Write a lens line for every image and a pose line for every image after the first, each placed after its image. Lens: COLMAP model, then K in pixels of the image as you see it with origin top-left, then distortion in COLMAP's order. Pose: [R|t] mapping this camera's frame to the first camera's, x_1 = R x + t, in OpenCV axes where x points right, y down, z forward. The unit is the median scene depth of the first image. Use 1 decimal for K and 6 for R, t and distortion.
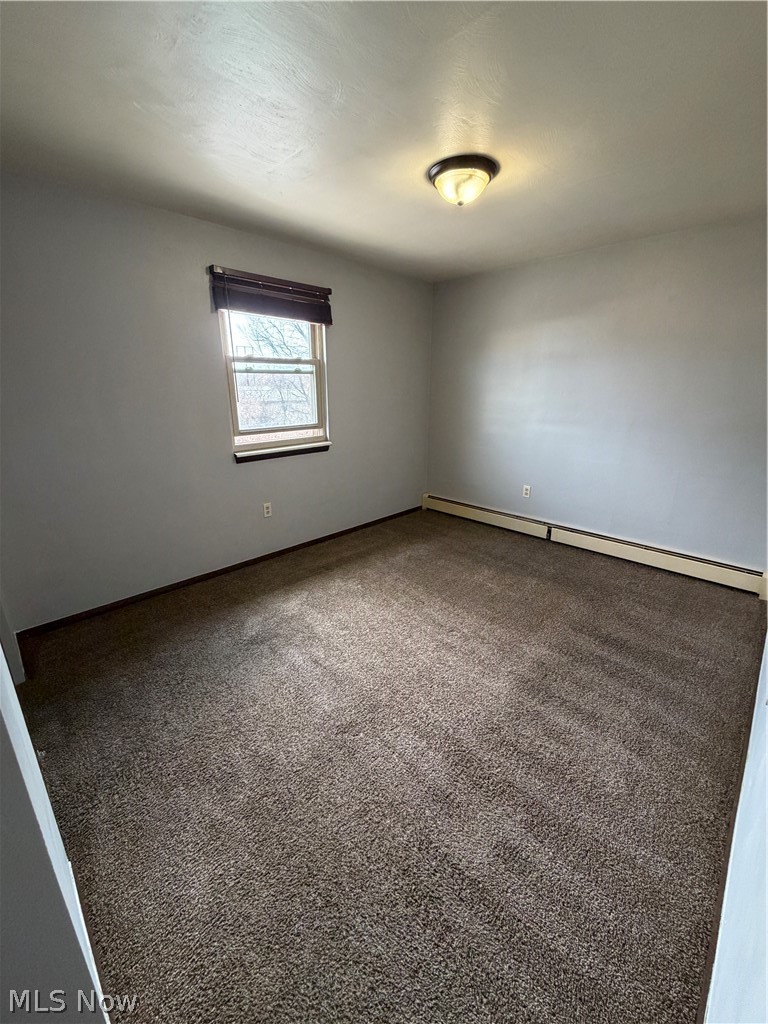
lens RADIAL K [[408.2, 0, 382.9], [0, 408.2, 508.8], [0, 0, 1]] dist [0.000748, -0.000158]
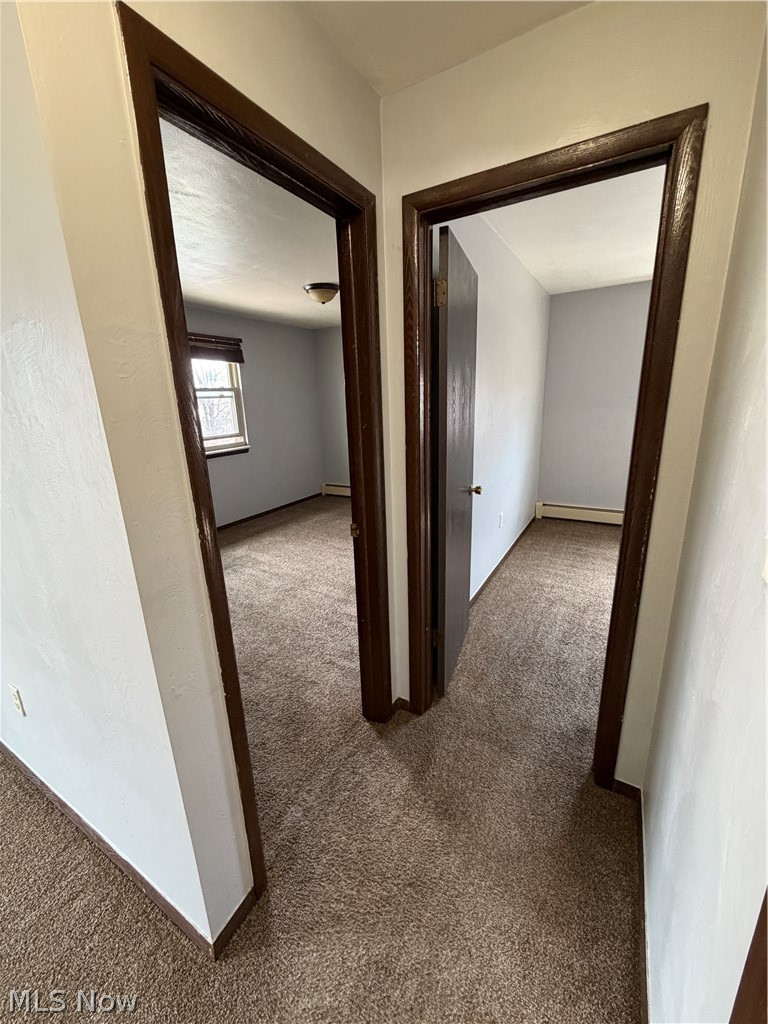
lens RADIAL K [[408.2, 0, 382.9], [0, 408.2, 508.8], [0, 0, 1]] dist [0.000748, -0.000158]
pose [[0.966878, -0.098980, 0.235265, -0.043228], [0.107569, 0.993910, -0.023925, 0.144755], [-0.231465, 0.048440, 0.971637, -0.487041]]
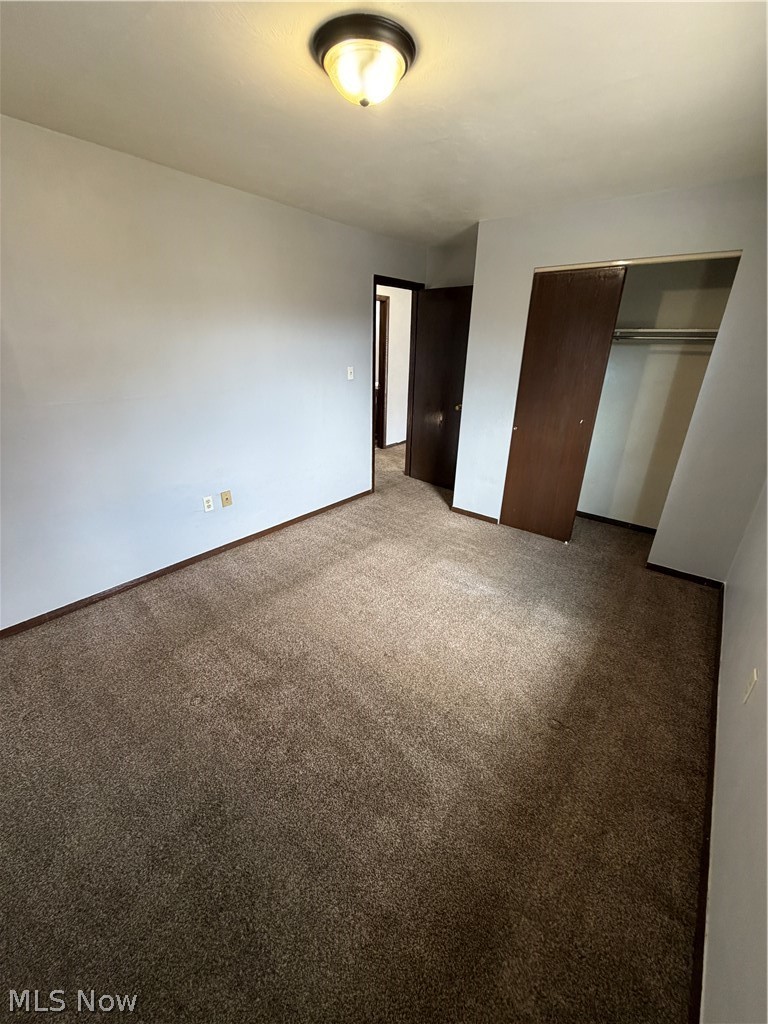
lens RADIAL K [[408.2, 0, 382.9], [0, 408.2, 508.8], [0, 0, 1]] dist [0.000748, -0.000158]
pose [[-0.994334, 0.023644, -0.103637, 0.152140], [-0.048320, 0.767872, 0.638779, -0.415852], [0.094683, 0.640167, -0.762379, 1.215517]]
